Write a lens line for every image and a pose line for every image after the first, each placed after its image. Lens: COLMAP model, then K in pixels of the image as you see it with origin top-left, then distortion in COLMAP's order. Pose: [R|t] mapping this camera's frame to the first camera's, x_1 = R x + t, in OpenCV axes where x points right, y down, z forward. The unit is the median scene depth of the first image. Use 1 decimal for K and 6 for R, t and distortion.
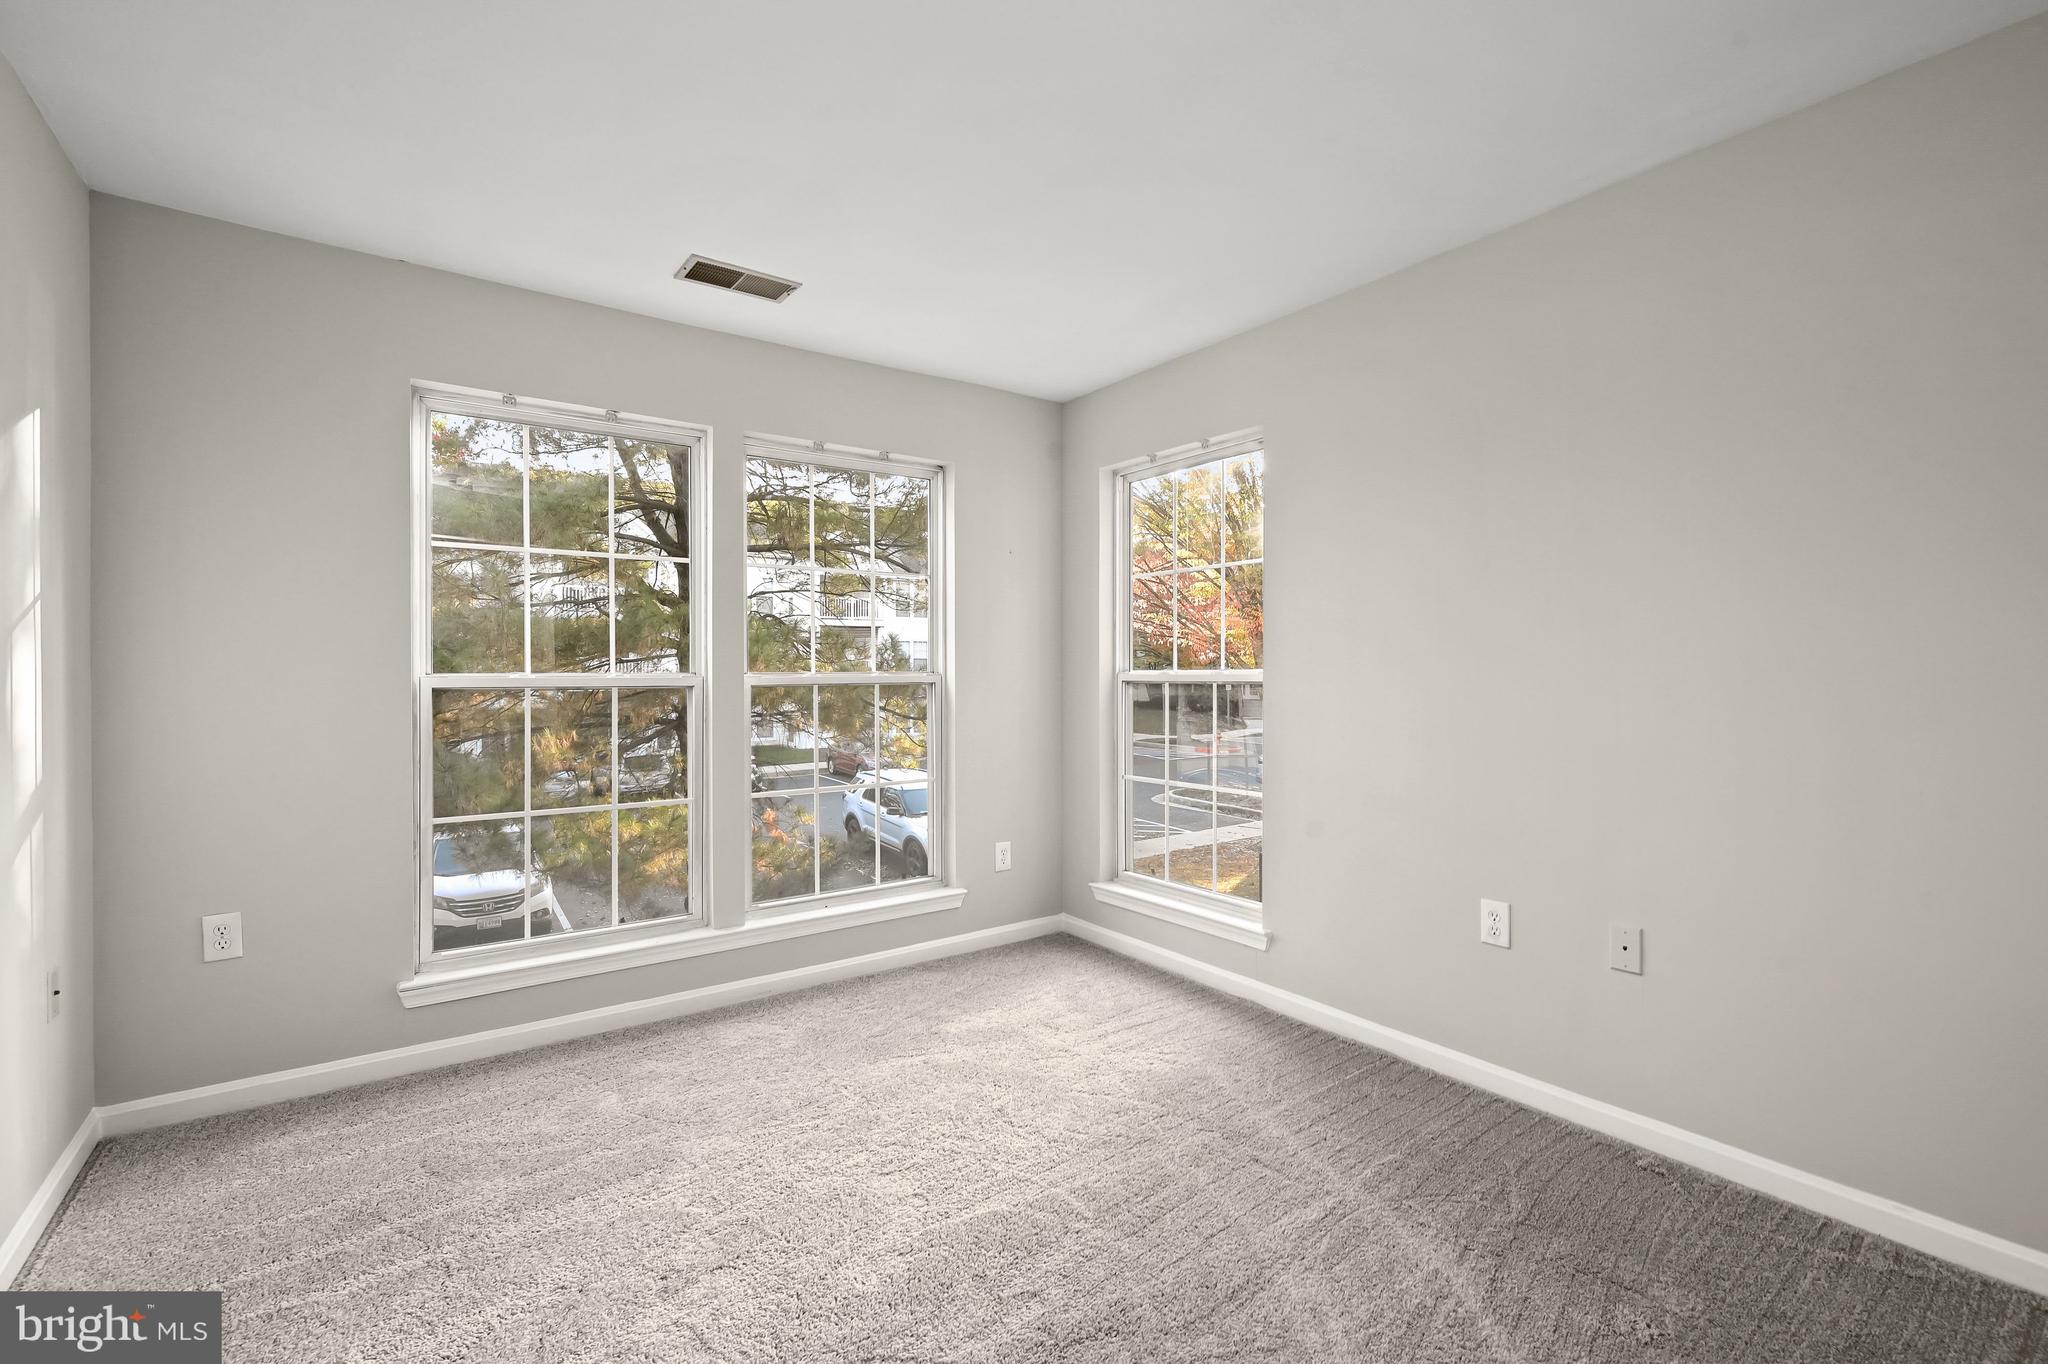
lens RADIAL K [[901.9, 0, 1029.7], [0, 901.9, 673.8], [0, 0, 1]] dist [-0.015503, -0.000181]
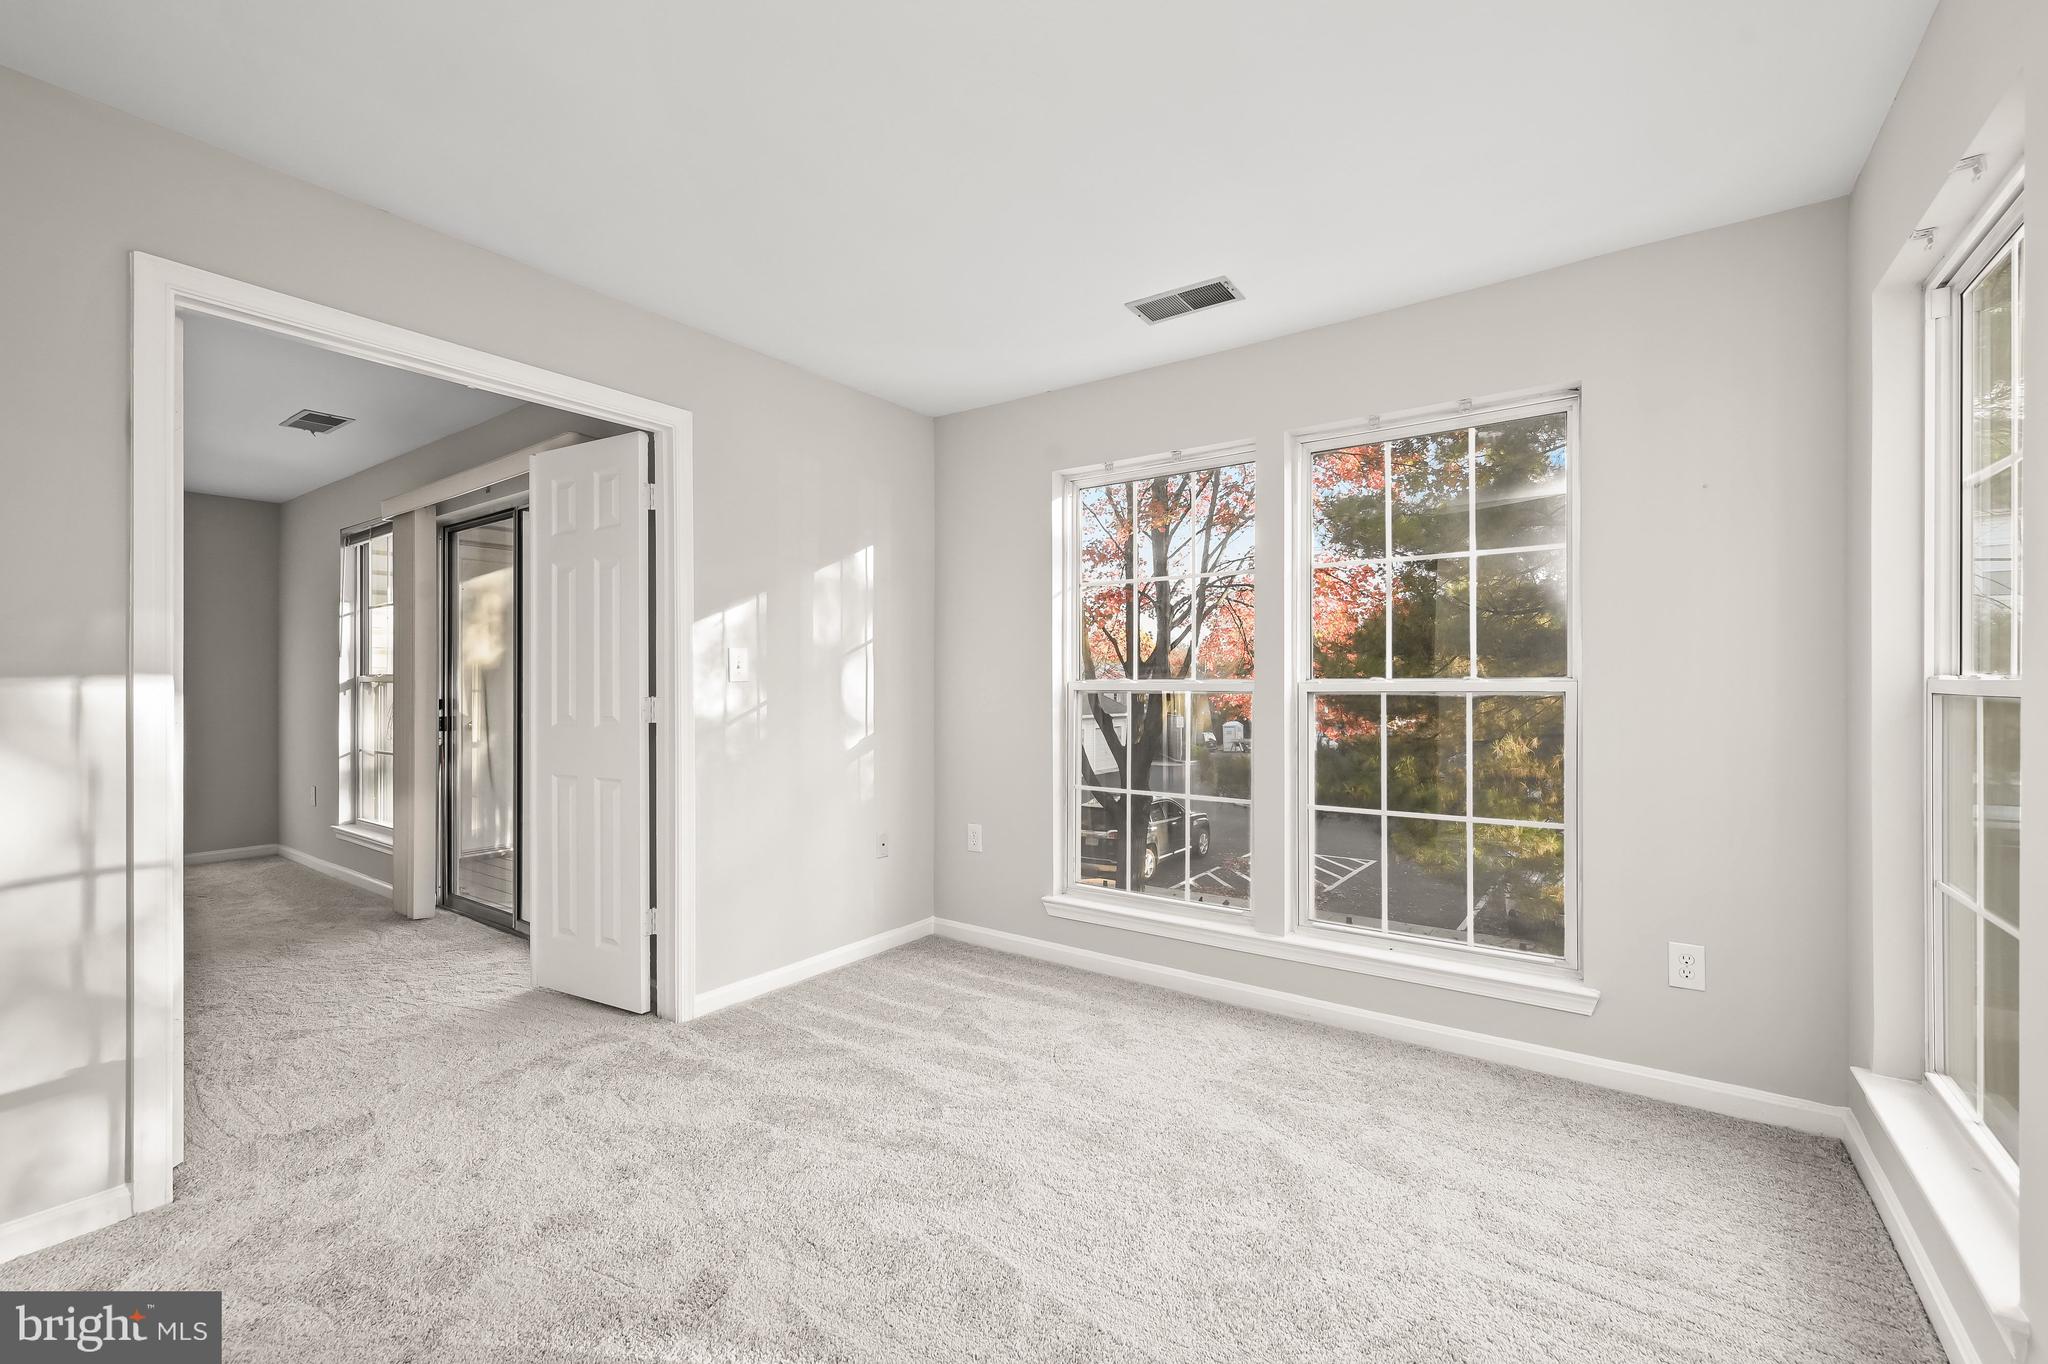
lens RADIAL K [[849.7, 0, 1028.8], [0, 849.7, 676.6], [0, 0, 1]] dist [-0.002571, 0.004991]
pose [[0.321229, -0.002387, -0.946999, 0.492324], [-0.000470, 0.999996, -0.002680, -0.000839], [0.947001, 0.001306, 0.321227, 0.458641]]
